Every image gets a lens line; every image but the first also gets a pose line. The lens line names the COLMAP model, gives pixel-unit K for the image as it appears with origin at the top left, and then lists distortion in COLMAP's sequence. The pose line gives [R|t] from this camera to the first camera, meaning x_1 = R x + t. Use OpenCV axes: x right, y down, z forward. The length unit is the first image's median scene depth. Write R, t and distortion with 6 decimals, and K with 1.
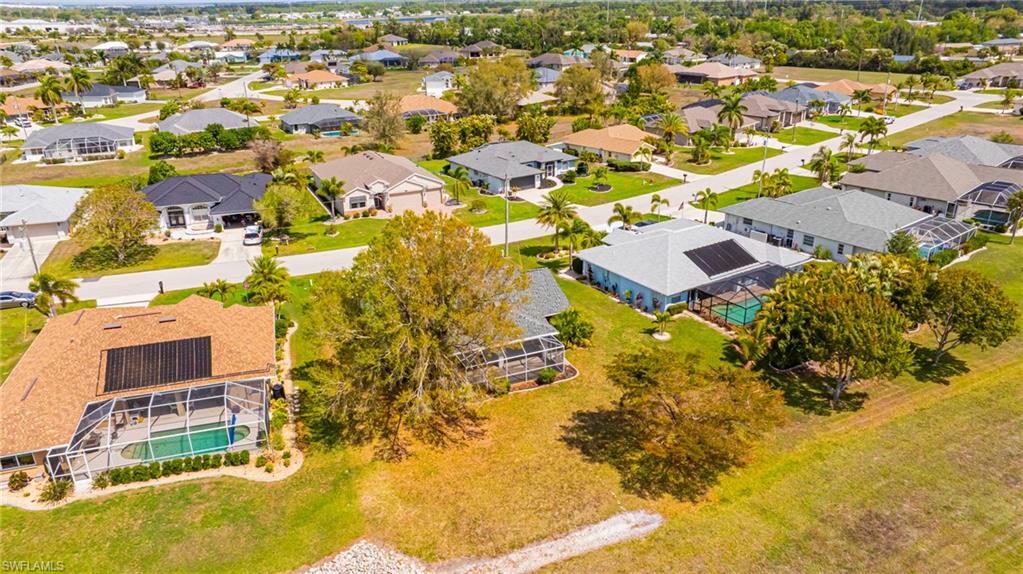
lens RADIAL K [[714.5, 0, 511.5], [0, 714.5, 287.0], [0, 0, 1]] dist [-0.039767, 0.038806]
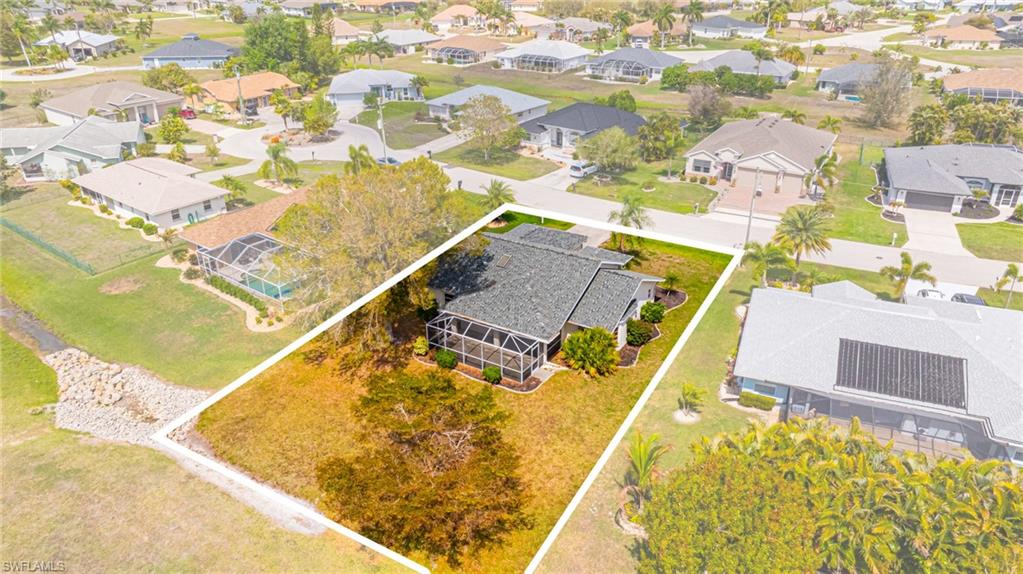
lens RADIAL K [[714.5, 0, 511.5], [0, 714.5, 287.0], [0, 0, 1]] dist [-0.039767, 0.038806]
pose [[0.565470, 0.366009, -0.739108, 0.370108], [-0.309370, 0.924835, 0.221291, -0.098702], [0.764548, 0.103525, 0.636199, 0.235742]]
